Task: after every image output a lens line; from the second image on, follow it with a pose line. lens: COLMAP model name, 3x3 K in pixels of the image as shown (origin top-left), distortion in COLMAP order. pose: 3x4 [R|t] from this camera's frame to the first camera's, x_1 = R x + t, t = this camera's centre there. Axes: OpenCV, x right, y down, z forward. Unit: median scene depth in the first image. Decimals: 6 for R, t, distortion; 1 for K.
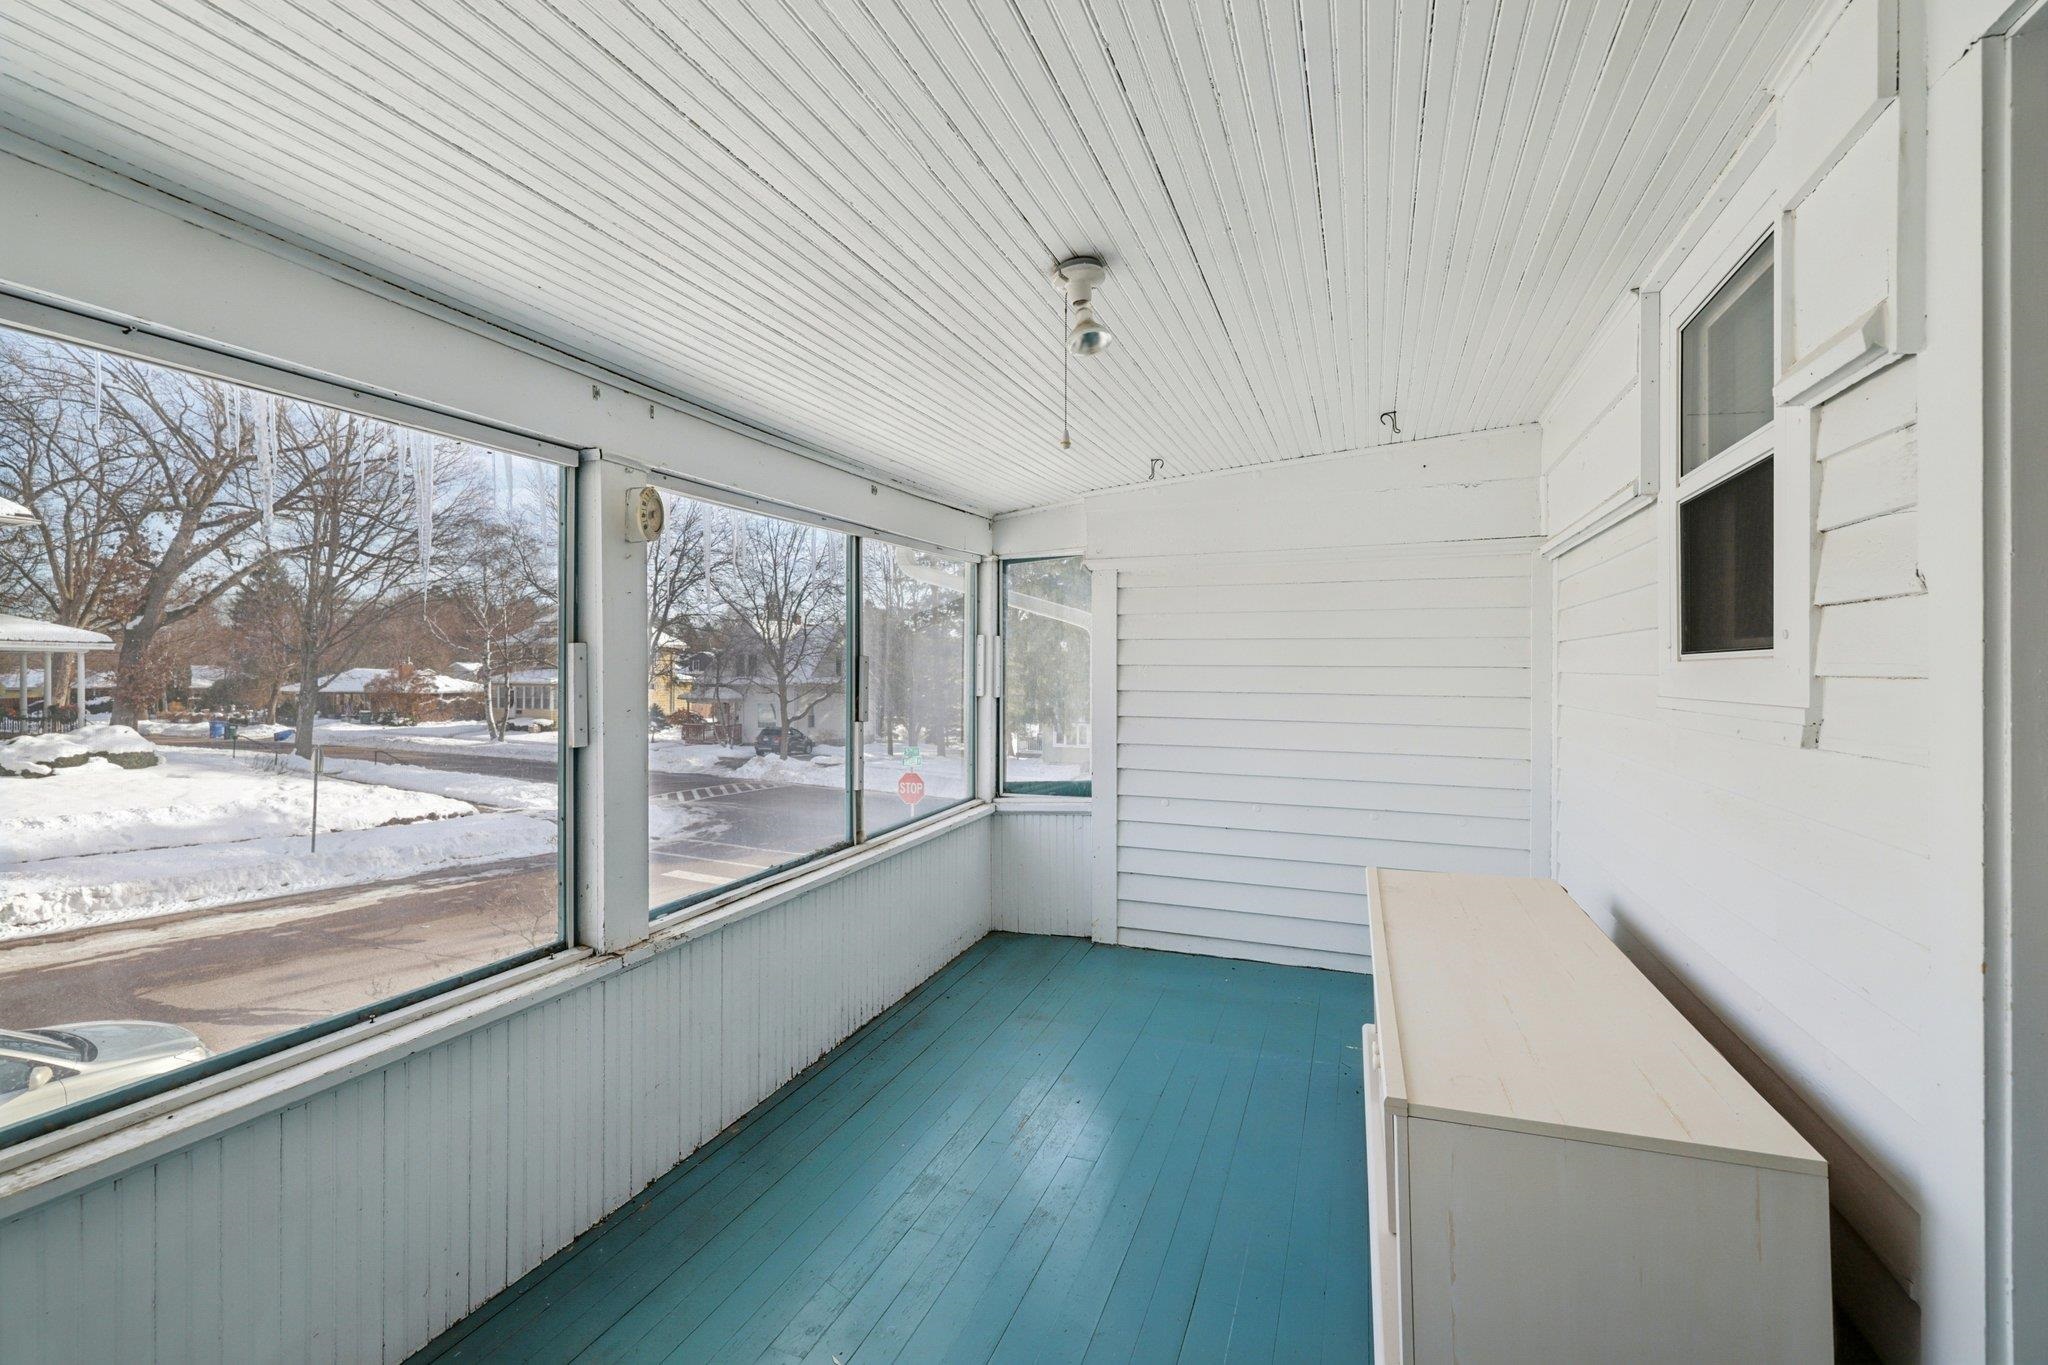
lens RADIAL K [[859.9, 0, 1016.1], [0, 859.9, 668.3], [0, 0, 1]] dist [-0.000756, 0.000912]
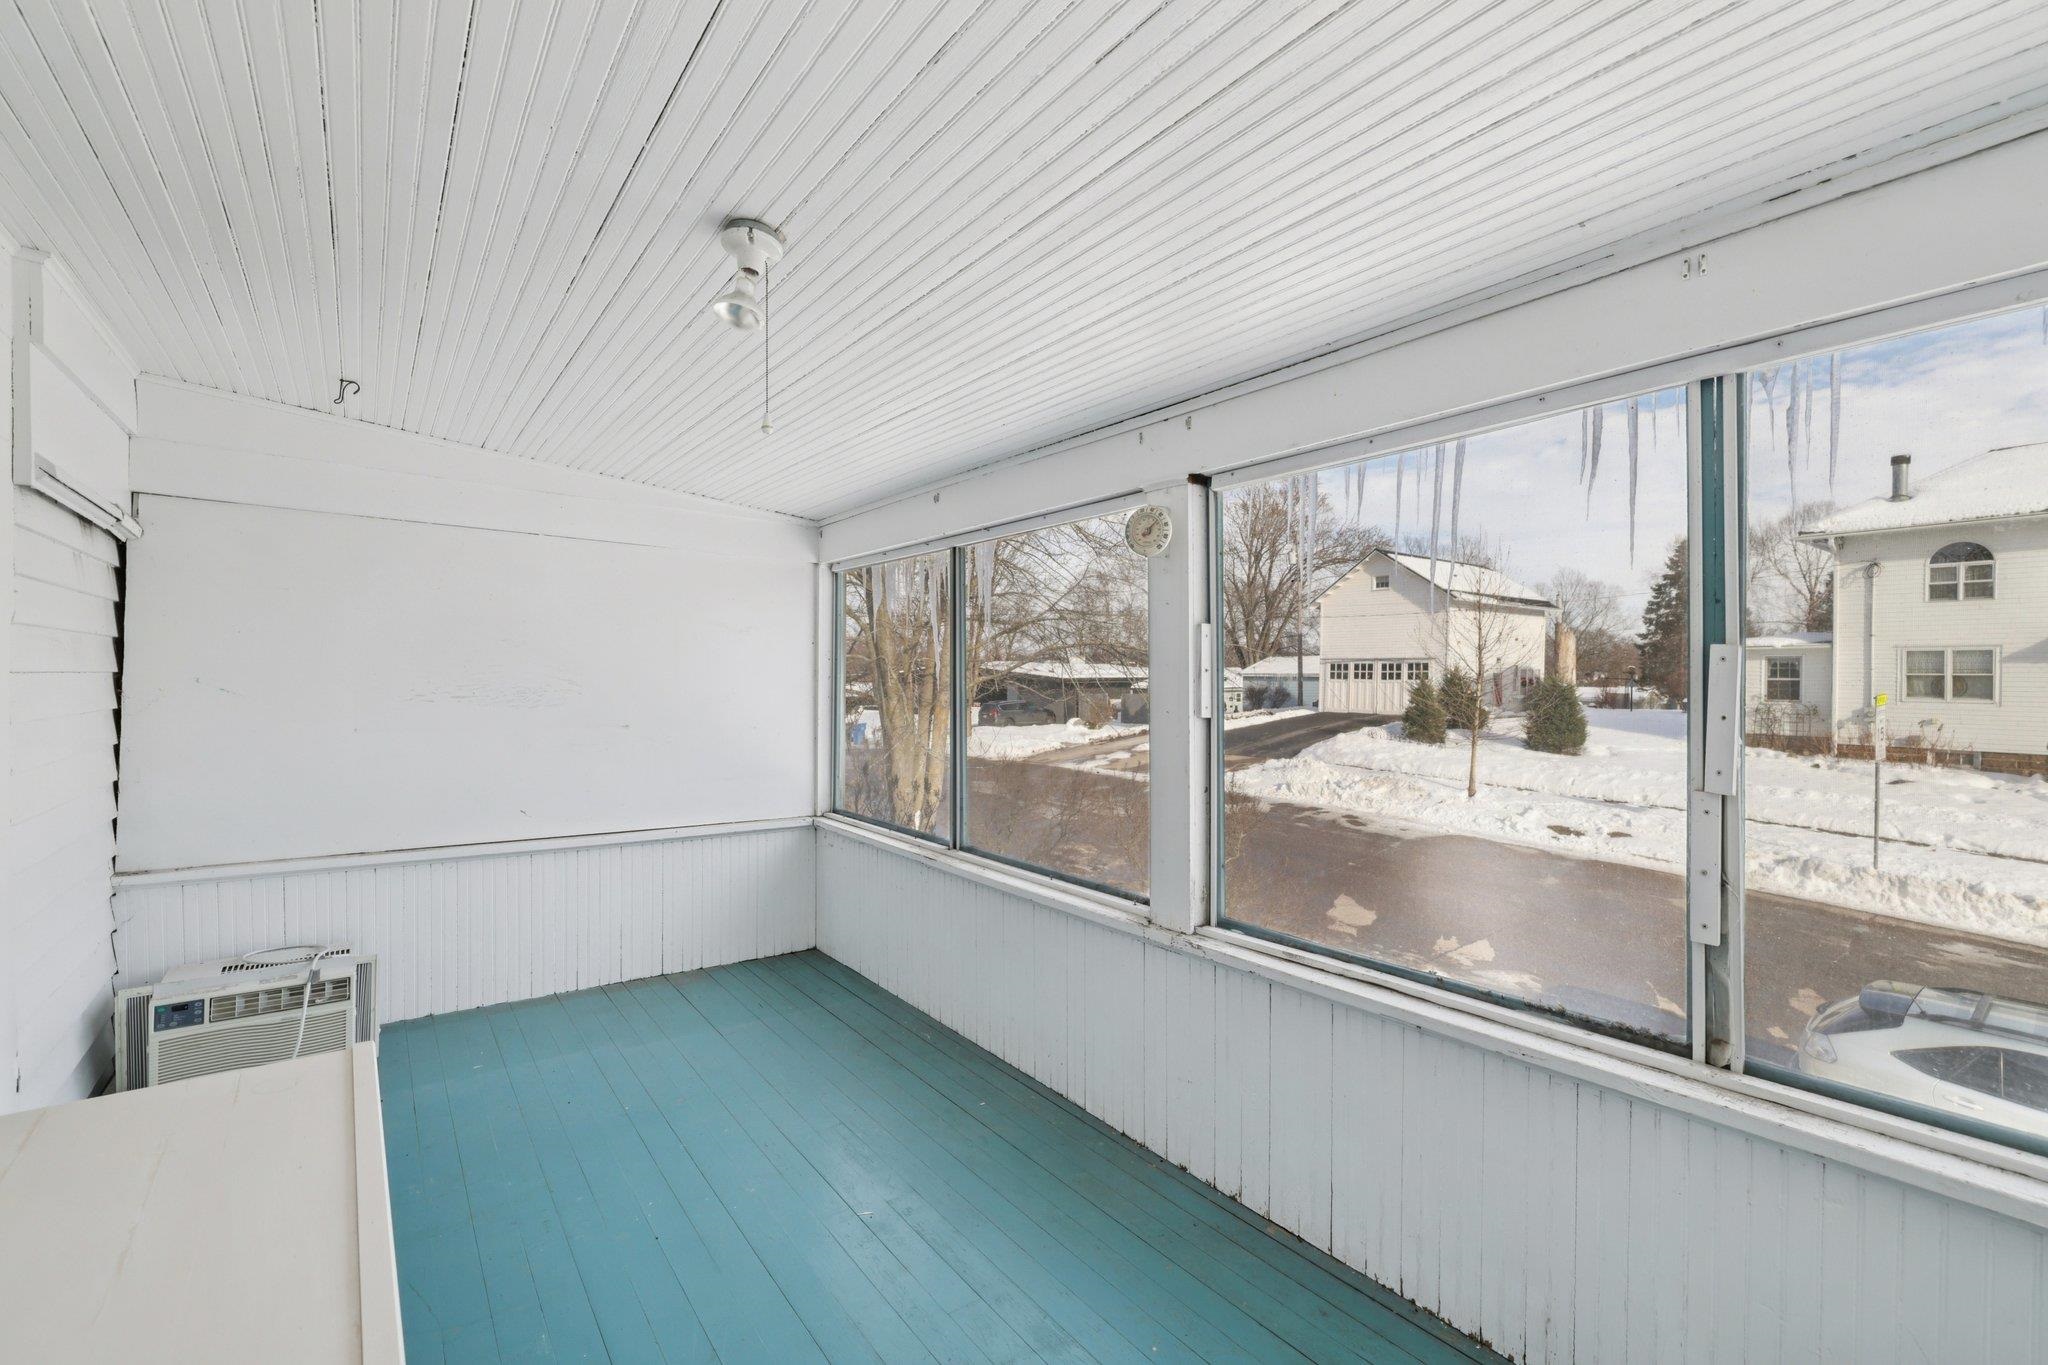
lens RADIAL K [[859.9, 0, 1010.4], [0, 859.9, 686.0], [0, 0, 1]] dist [-0.000756, 0.000912]
pose [[-0.508587, 0.009755, -0.860956, 0.545684], [-0.003558, 0.999903, 0.013431, 0.002498], [0.861004, 0.009894, -0.508503, 1.284156]]
